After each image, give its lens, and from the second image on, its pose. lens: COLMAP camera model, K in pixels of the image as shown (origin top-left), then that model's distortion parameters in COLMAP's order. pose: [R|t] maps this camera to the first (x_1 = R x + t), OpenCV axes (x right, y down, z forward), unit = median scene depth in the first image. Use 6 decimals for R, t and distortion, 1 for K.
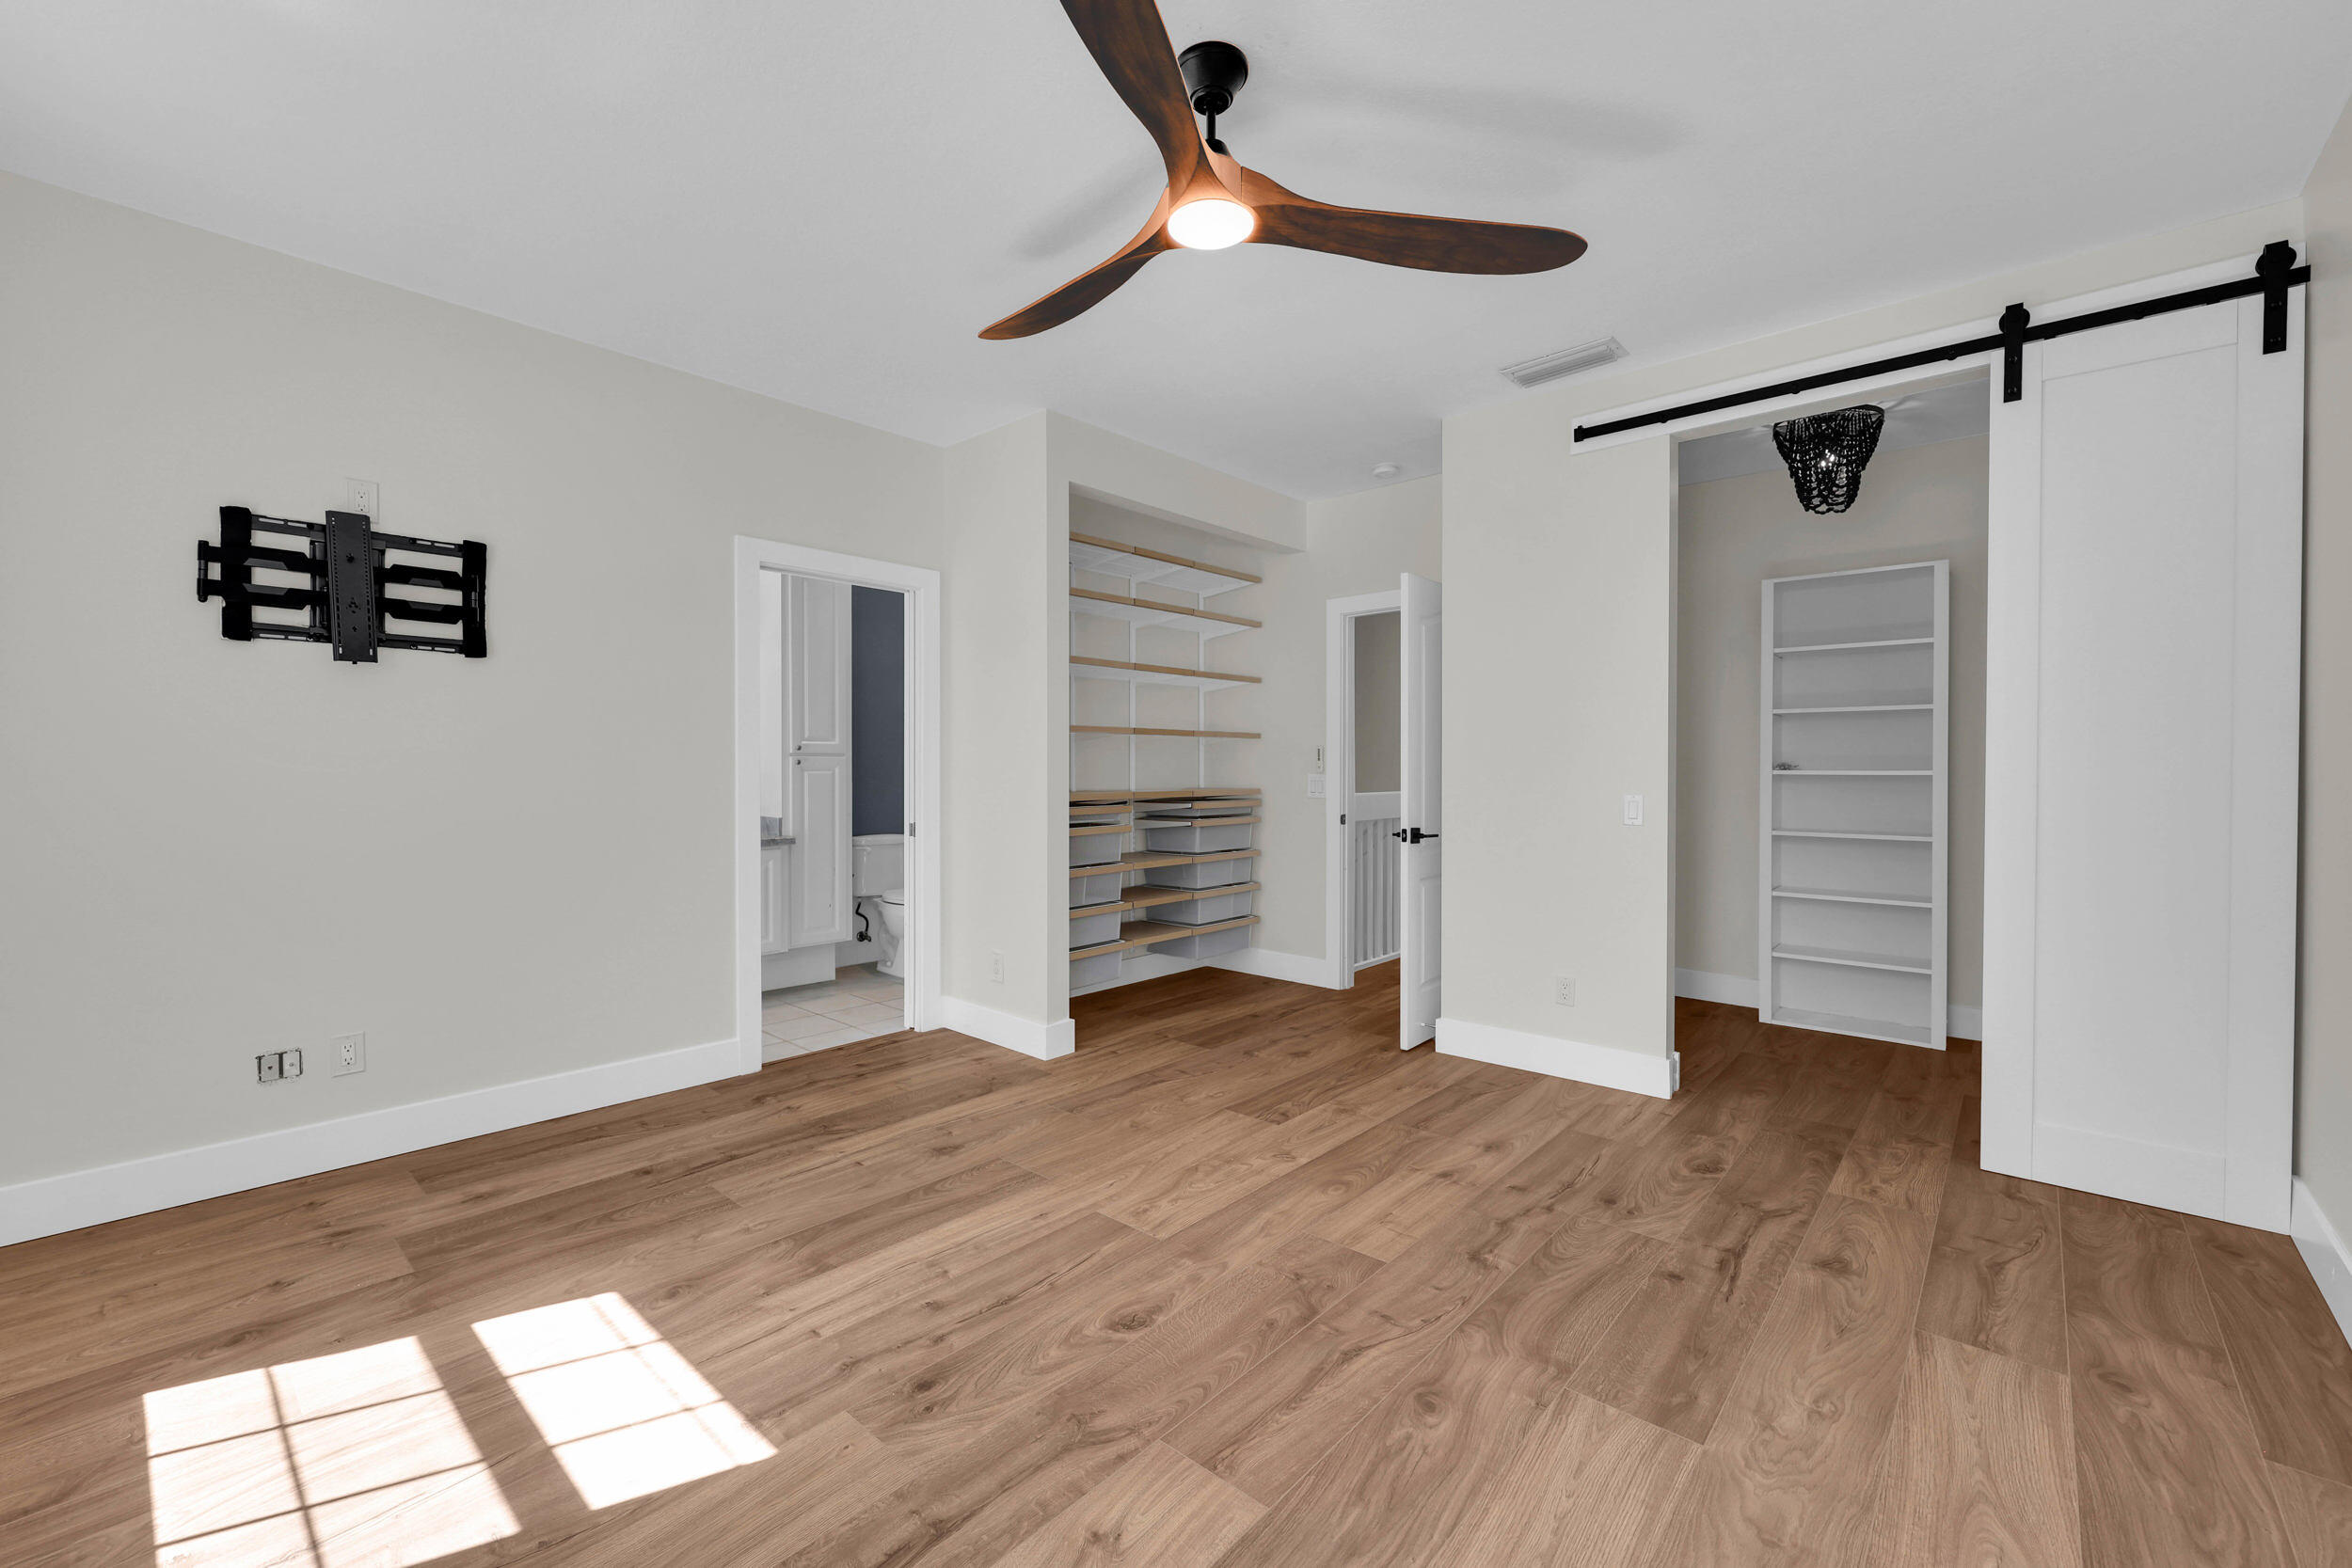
lens RADIAL K [[965.2, 0, 1150.4], [0, 965.2, 773.8], [0, 0, 1]] dist [0.003046, 0.000063]
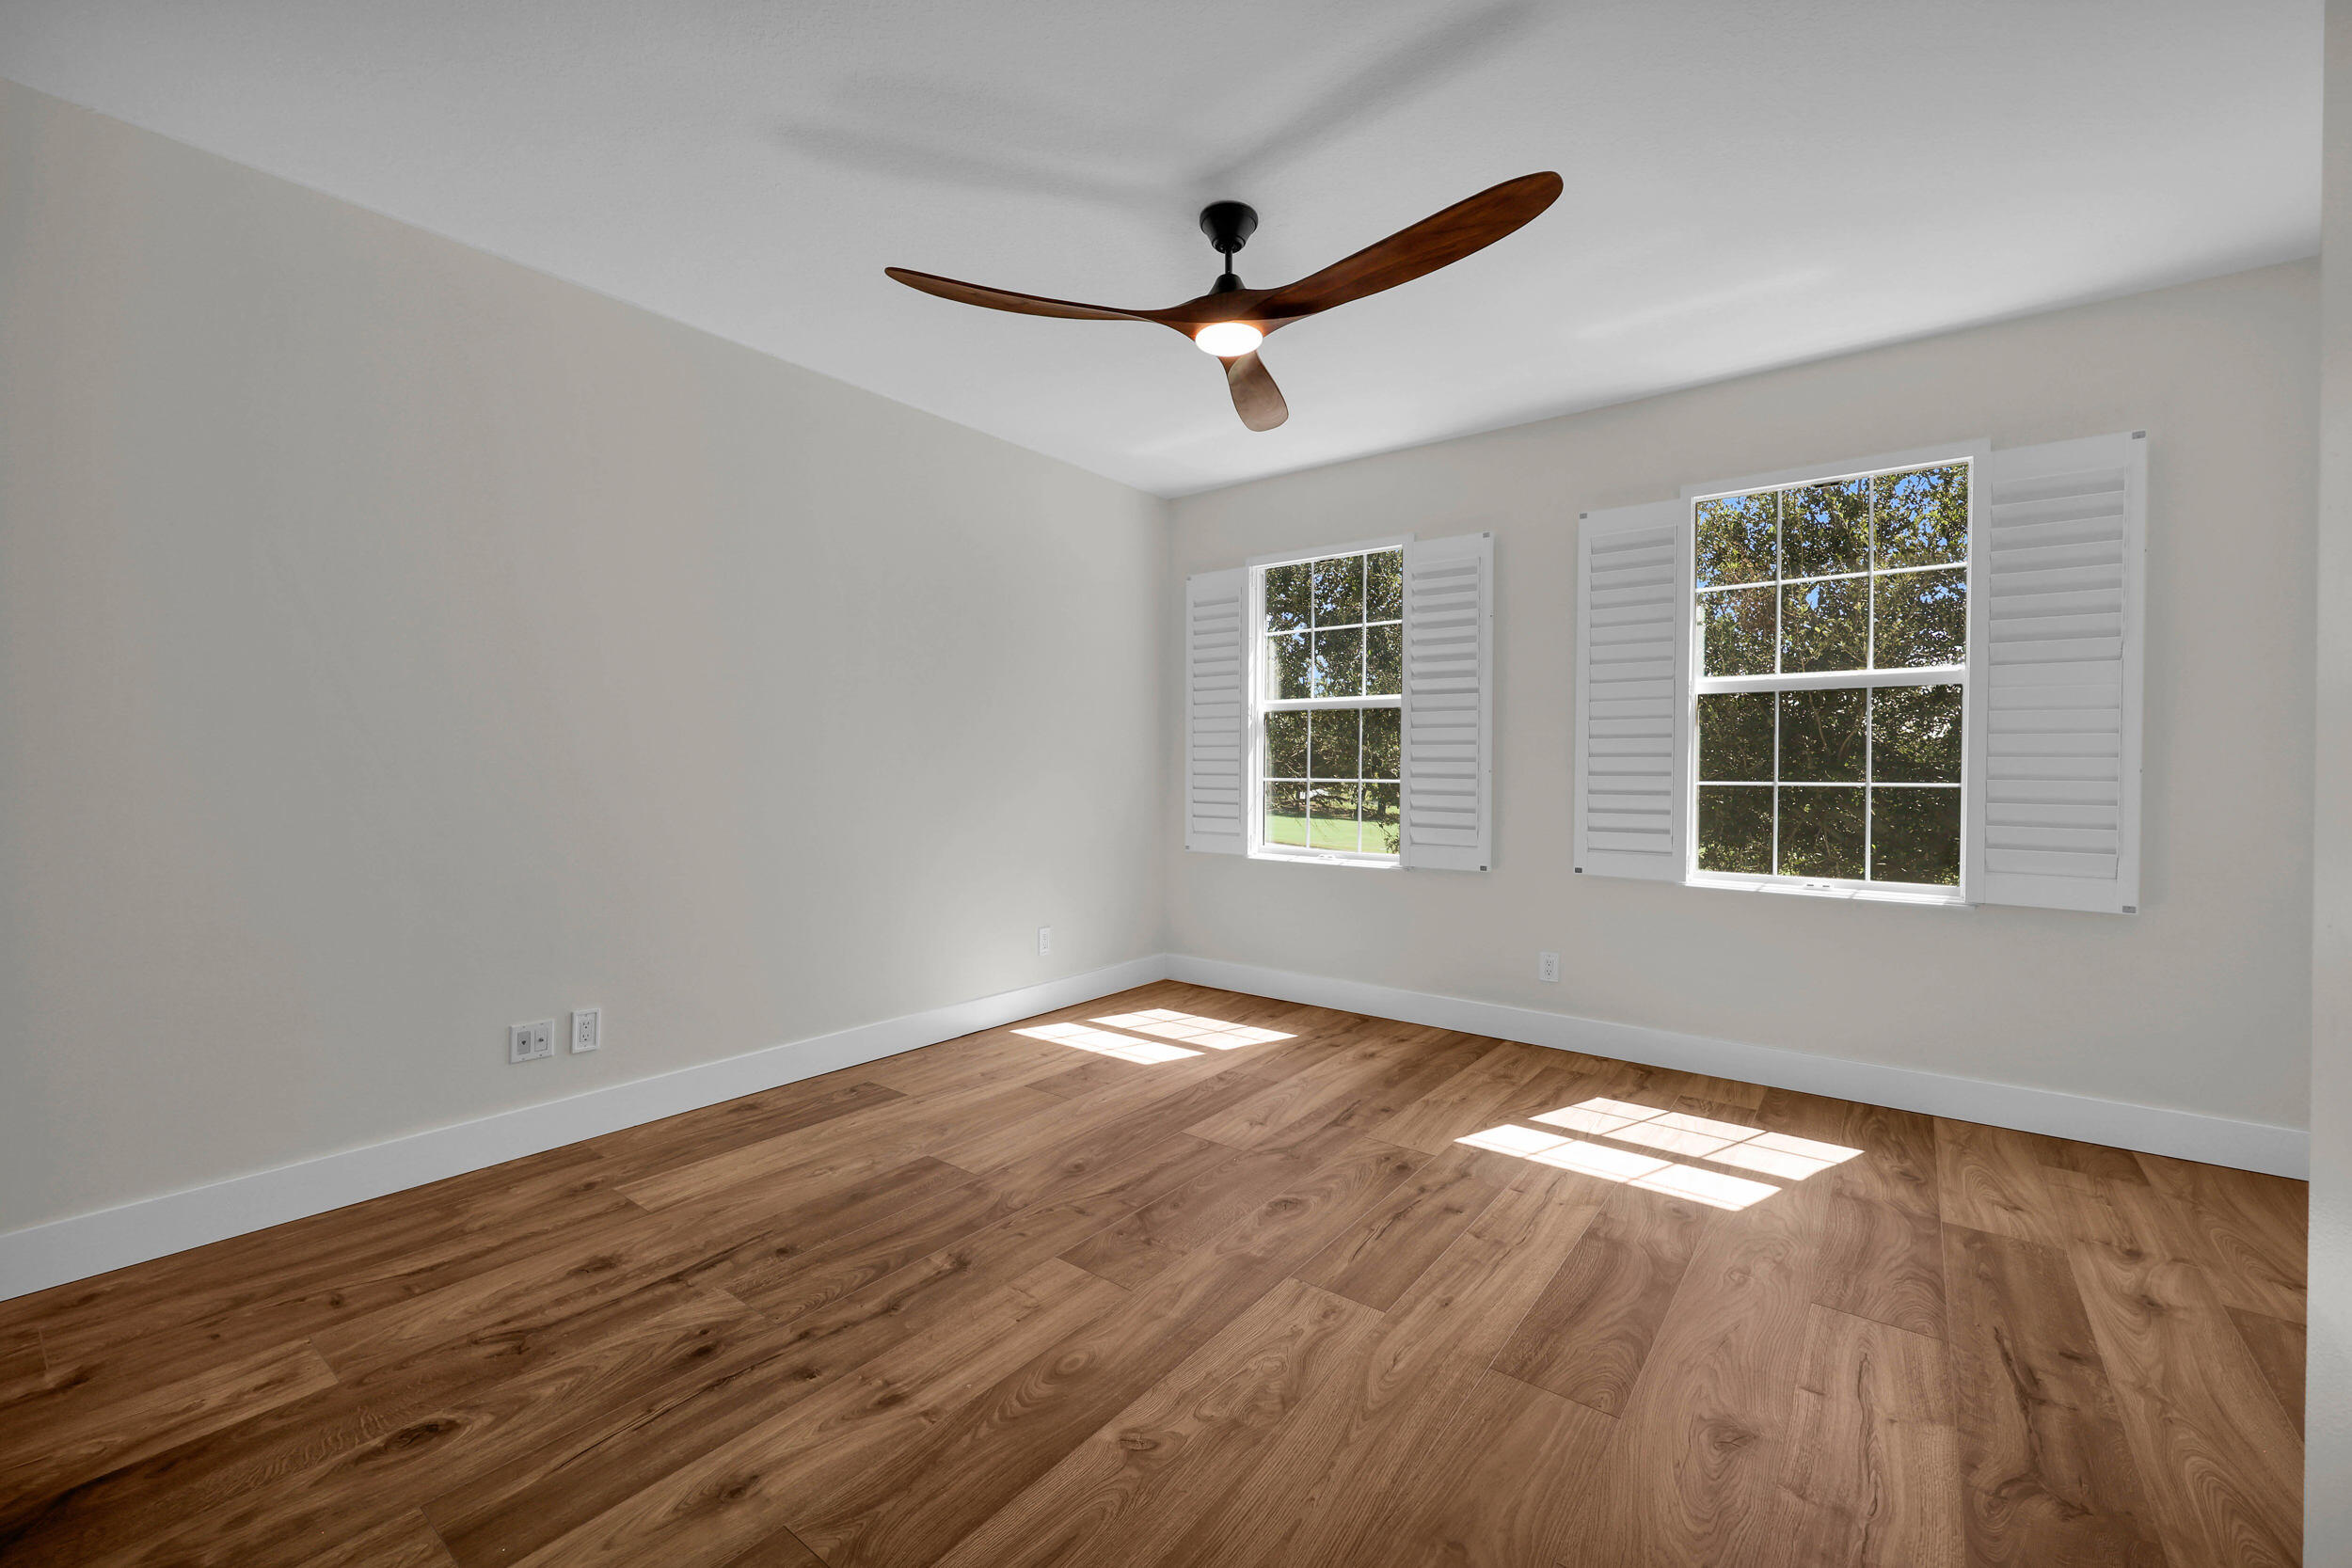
lens RADIAL K [[965.2, 0, 1160.2], [0, 965.2, 781.2], [0, 0, 1]] dist [0.003046, 0.000063]
pose [[-0.996552, -0.008001, -0.082589, 0.197805], [-0.009728, 0.999742, 0.020528, -0.004217], [0.082403, 0.021260, -0.996372, 1.751801]]
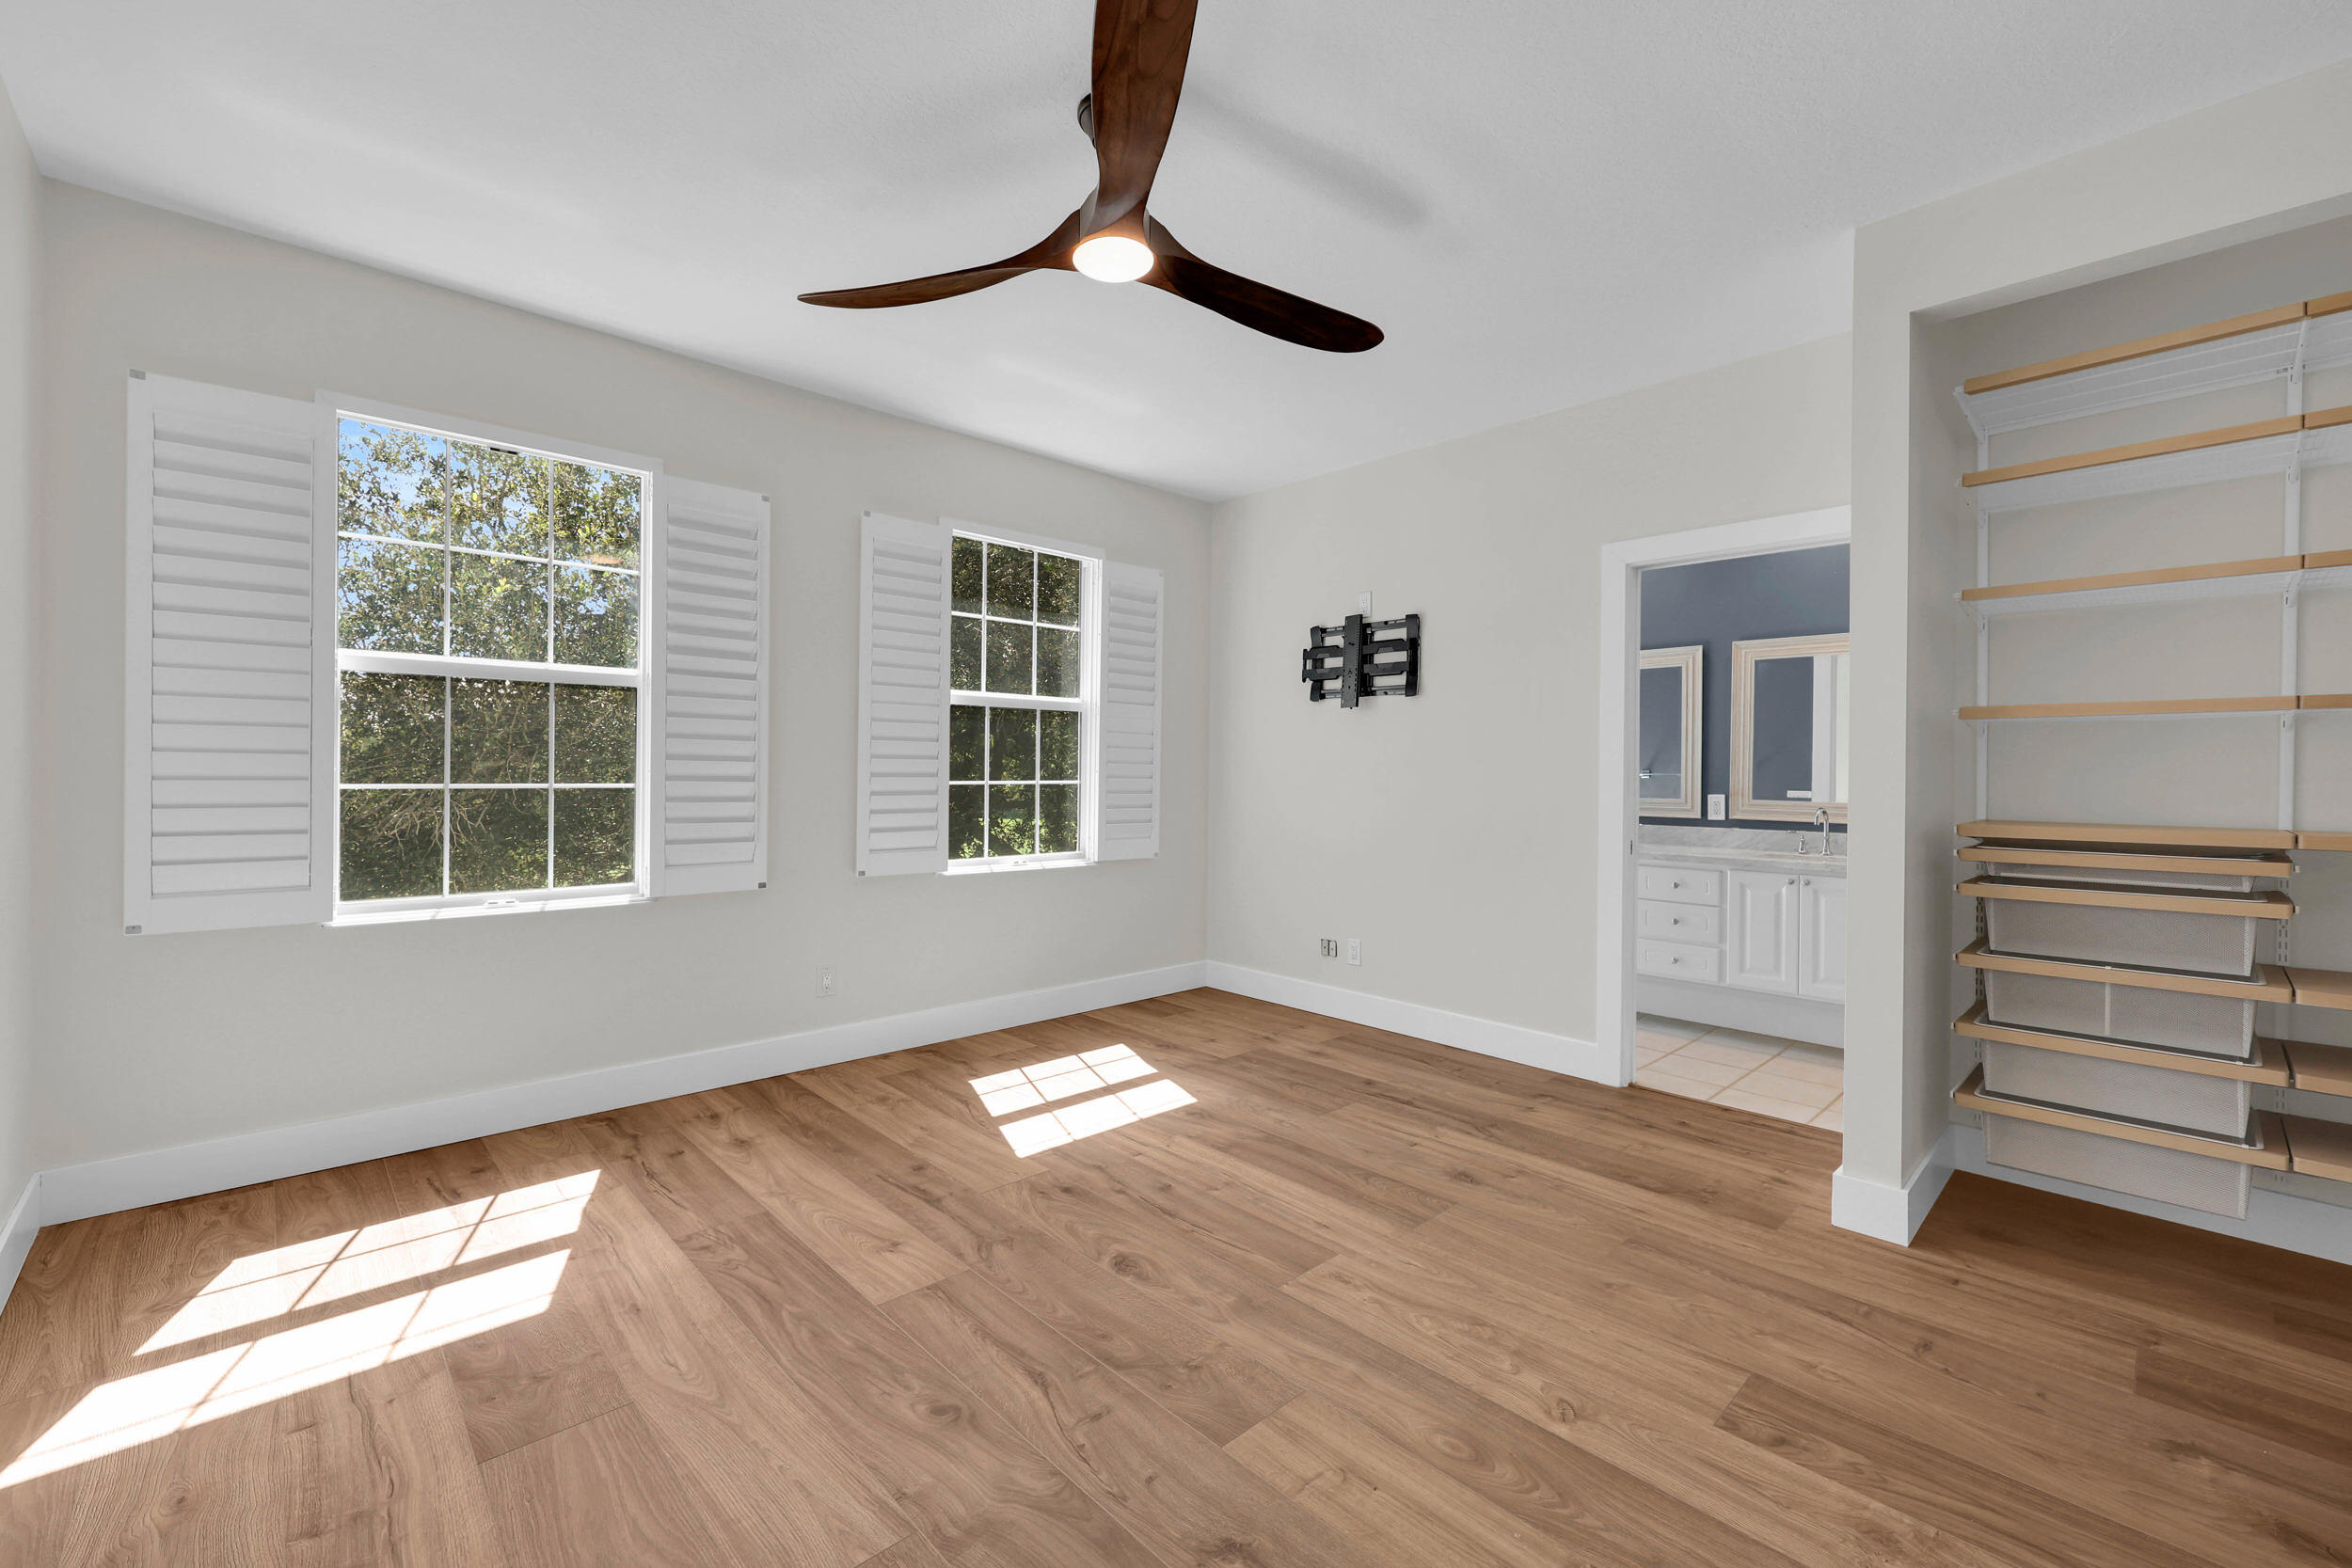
lens RADIAL K [[965.2, 0, 1175.8], [0, 965.2, 775.4], [0, 0, 1]] dist [0.003046, 0.000063]
pose [[-0.069583, 0.002383, -0.997573, 0.860298], [-0.018040, 0.999831, 0.003646, -0.003917], [0.997413, 0.018250, -0.069528, 0.887442]]
